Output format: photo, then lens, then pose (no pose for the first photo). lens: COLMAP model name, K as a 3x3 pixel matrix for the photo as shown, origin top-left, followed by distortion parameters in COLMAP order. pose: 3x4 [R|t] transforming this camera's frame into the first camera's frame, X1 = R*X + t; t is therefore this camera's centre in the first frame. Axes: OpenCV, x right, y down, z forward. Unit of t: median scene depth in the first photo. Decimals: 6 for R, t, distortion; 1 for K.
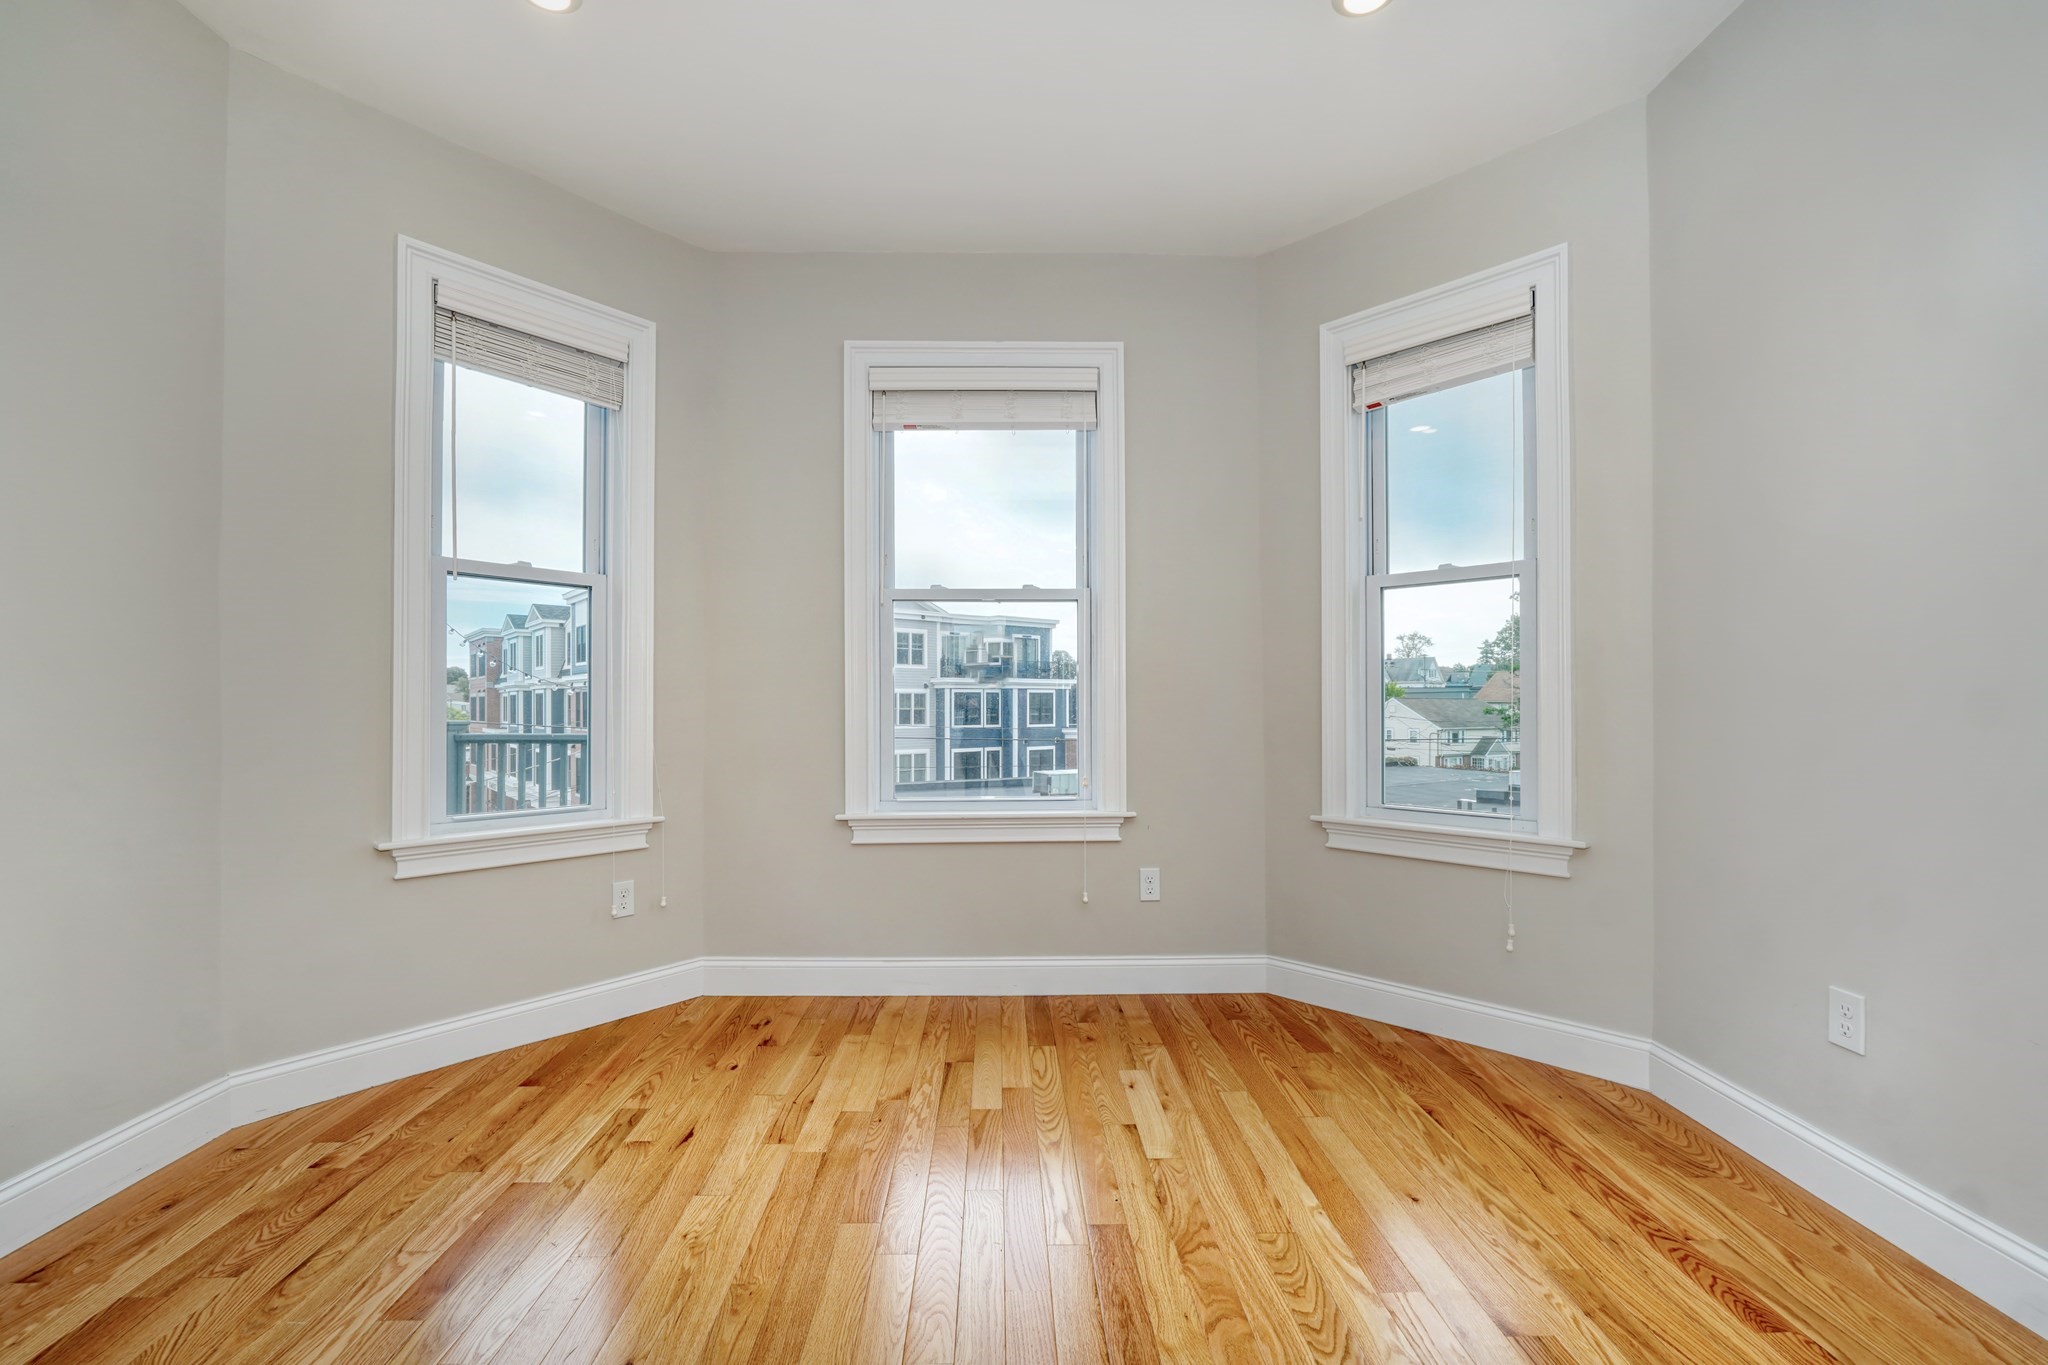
lens RADIAL K [[886.6, 0, 990.6], [0, 886.6, 701.8], [0, 0, 1]] dist [-0.009021, 0.000934]
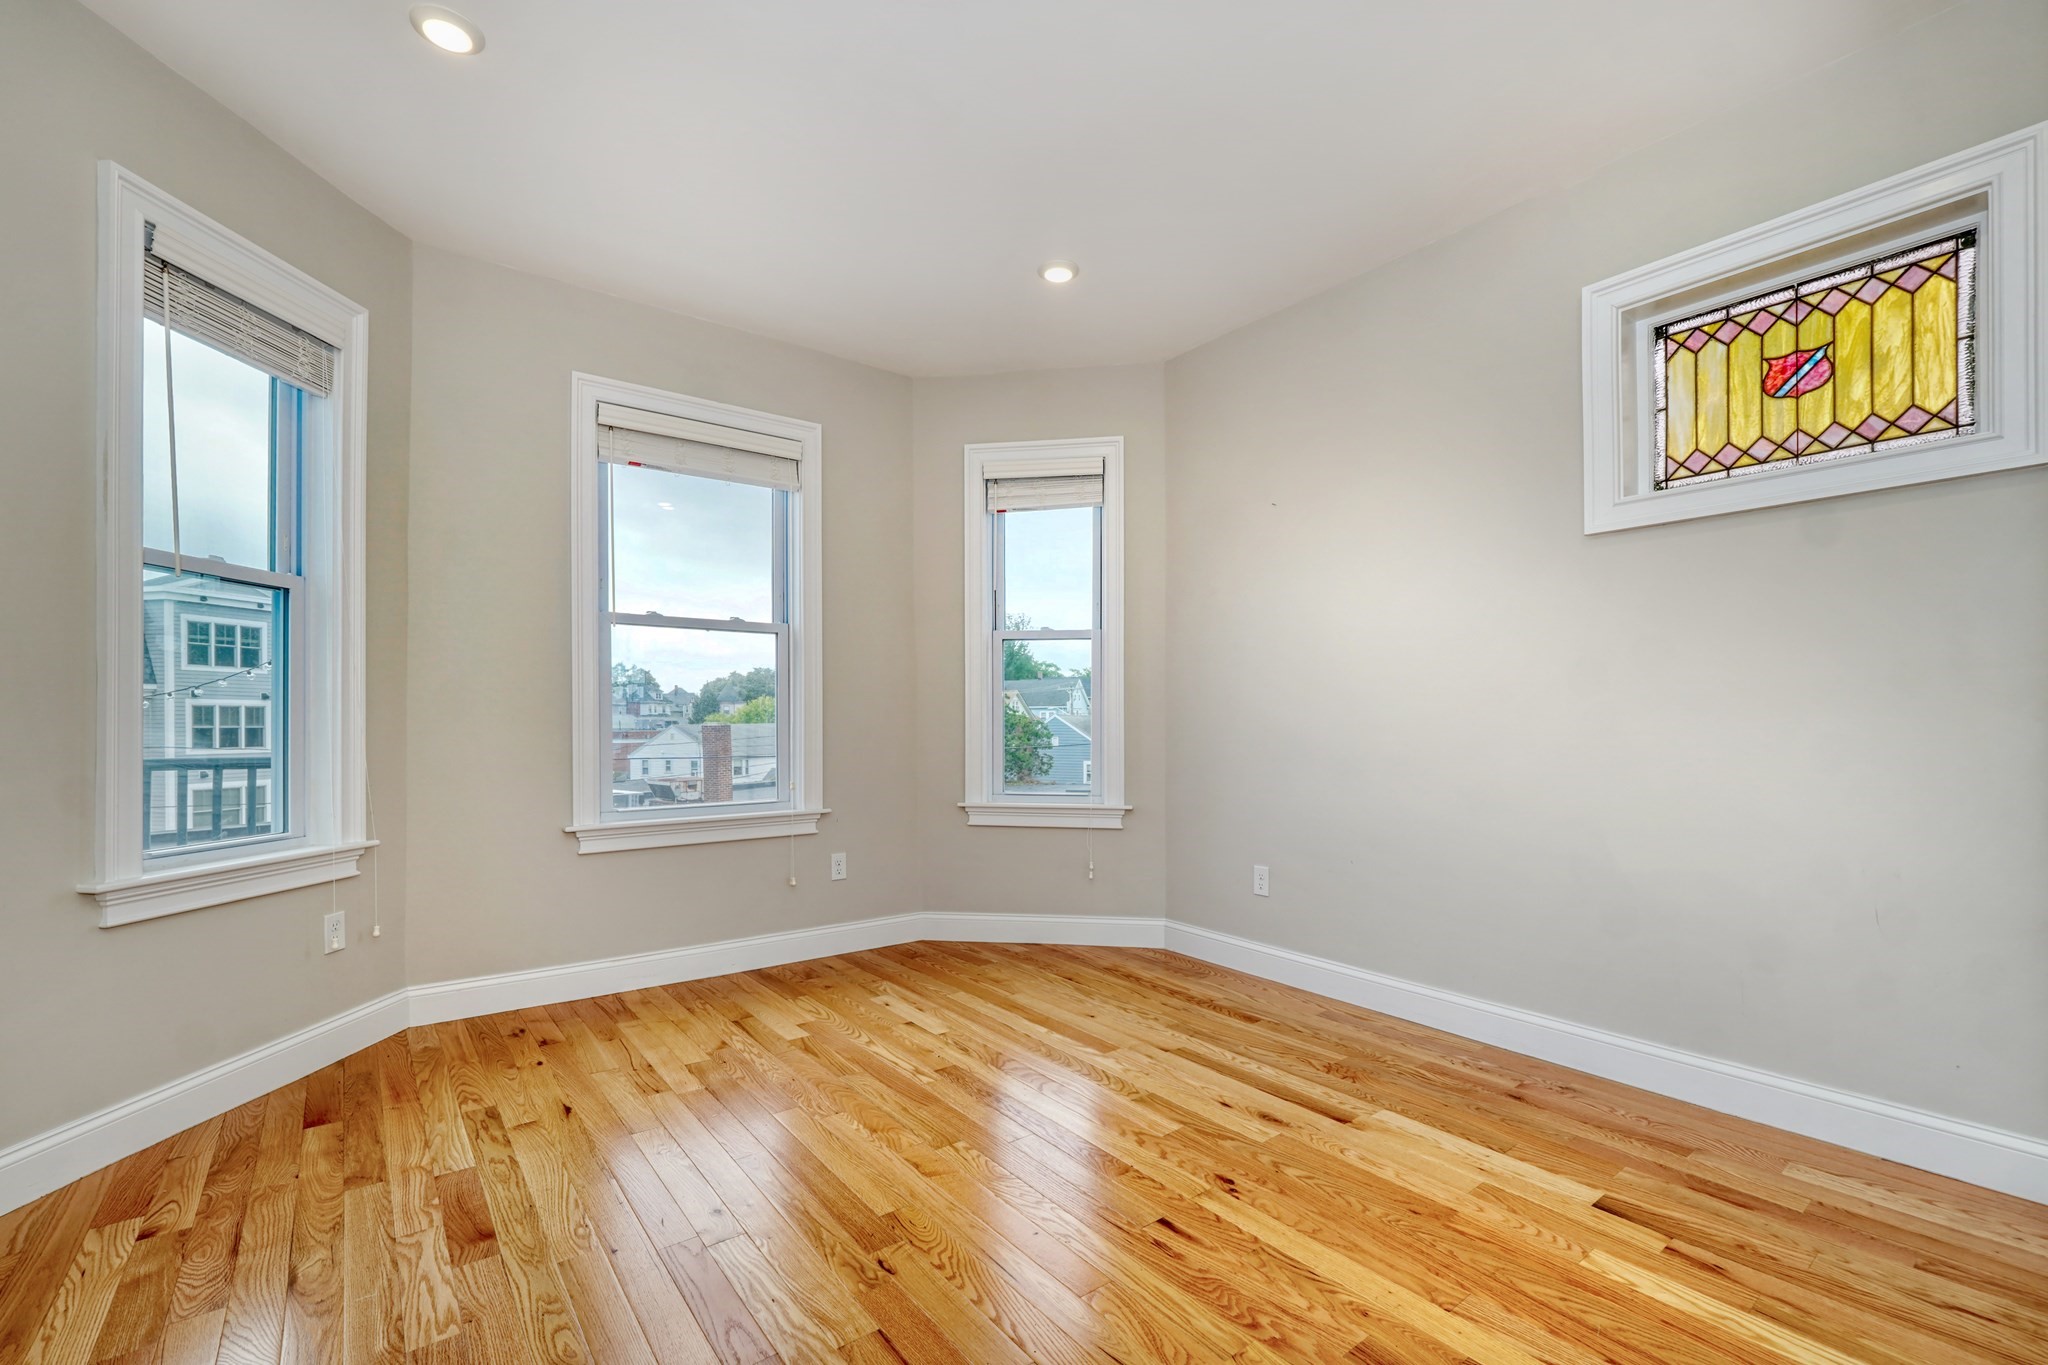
lens RADIAL K [[901.2, 0, 1031.0], [0, 901.2, 724.3], [0, 0, 1]] dist [0.000300, 0.000967]
pose [[0.795217, -0.000510, 0.606324, -0.475227], [-0.003176, 0.999982, 0.005006, -0.000227], [-0.606316, -0.005907, 0.795202, -0.212098]]
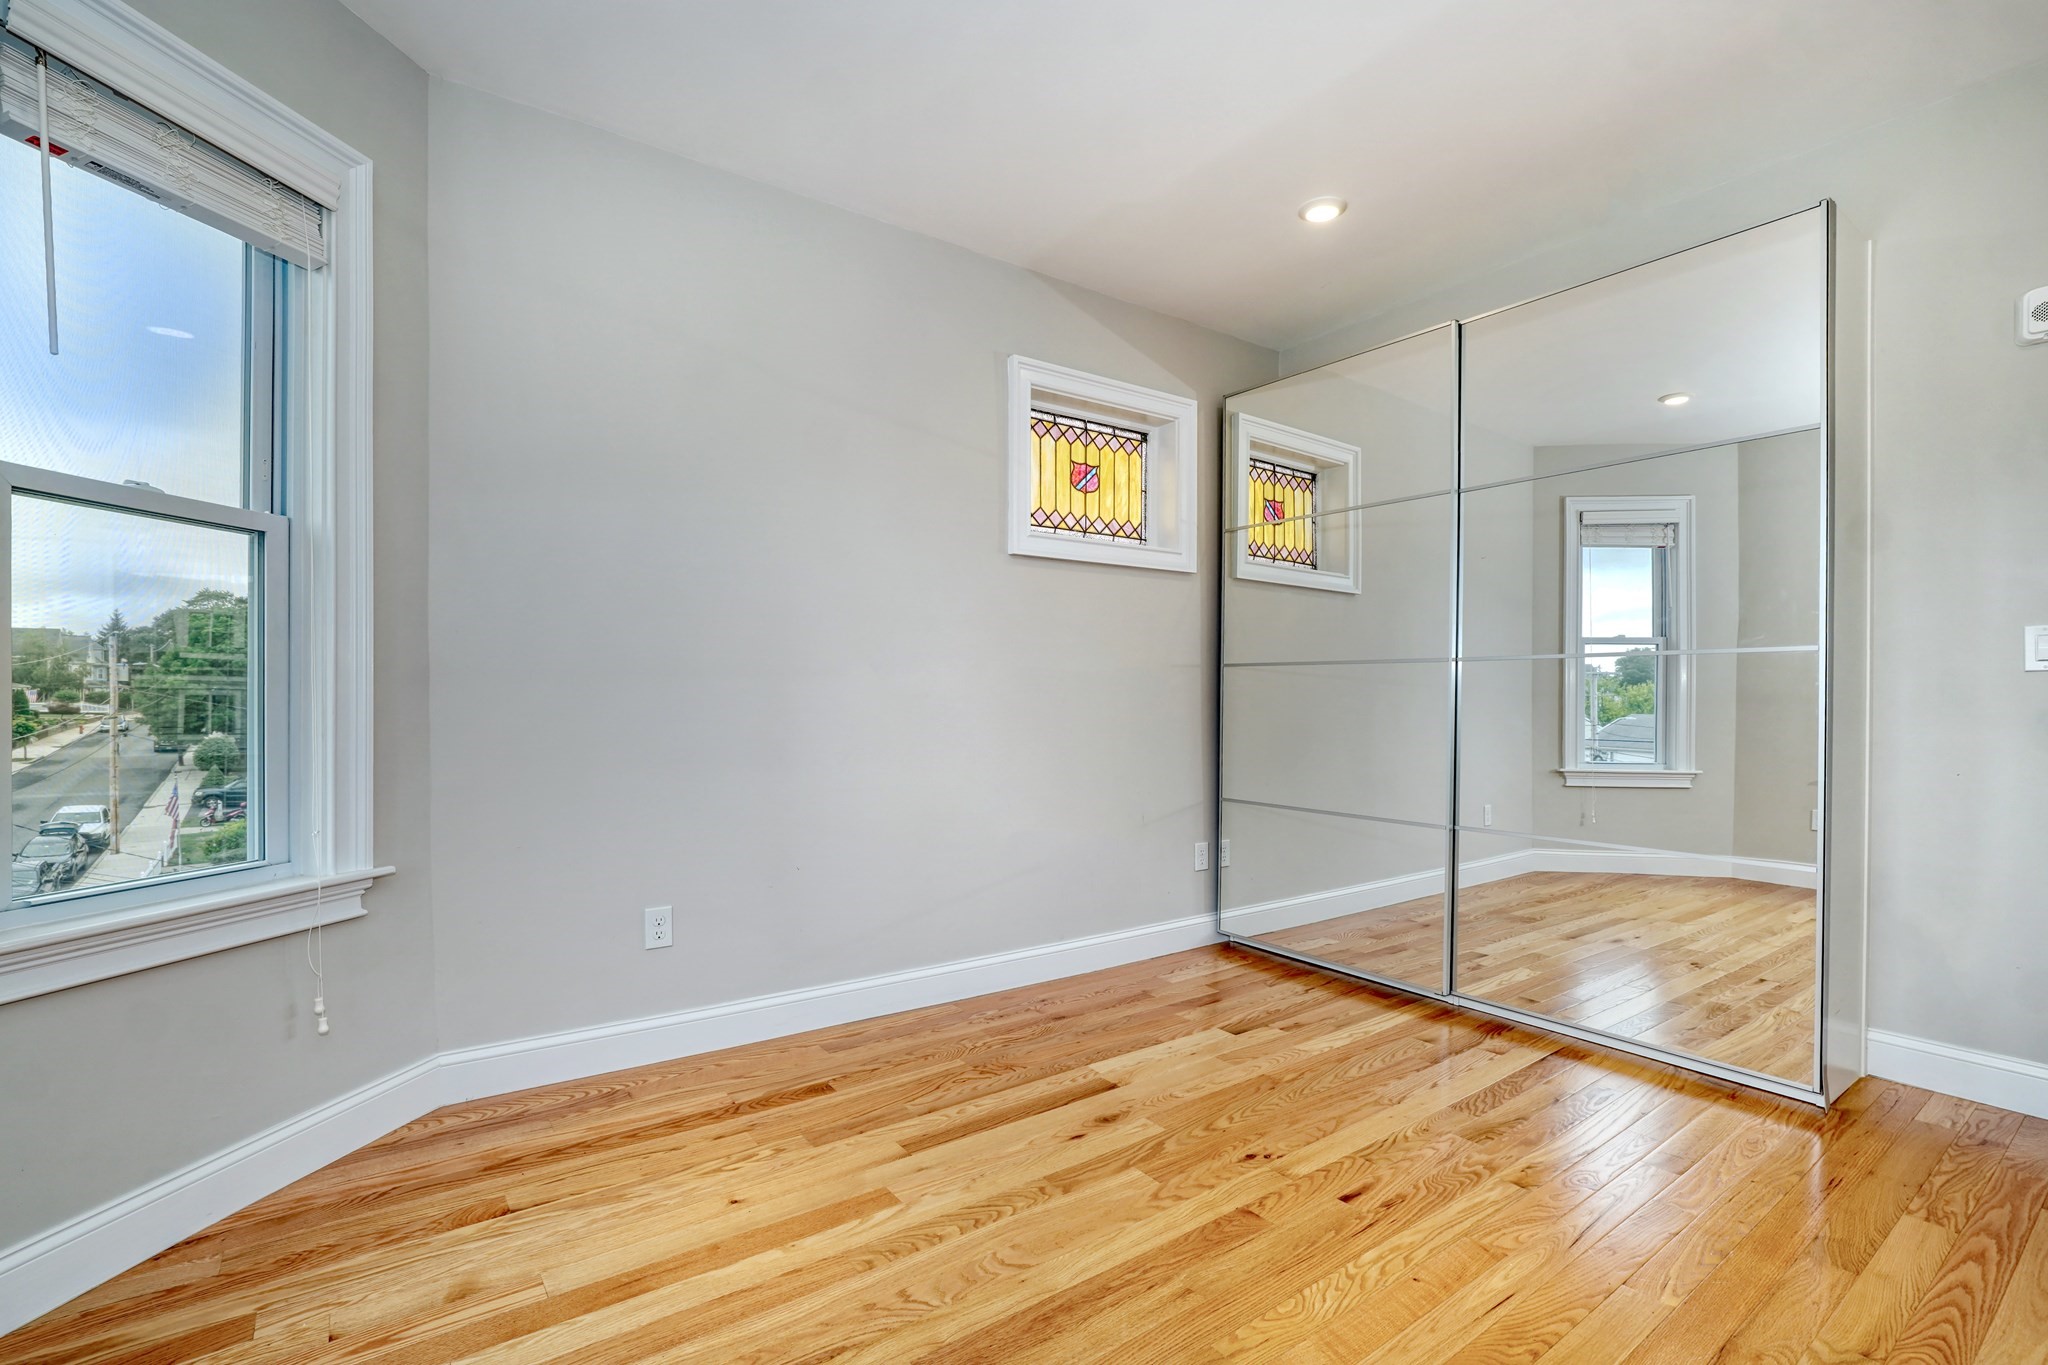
lens RADIAL K [[918.1, 0, 1013.0], [0, 918.1, 699.2], [0, 0, 1]] dist [-0.006375, 0.000282]
pose [[-0.581977, 0.000103, 0.813205, -0.402286], [-0.002492, 0.999995, -0.001910, -0.005315], [-0.813201, -0.003138, -0.581974, 0.984411]]
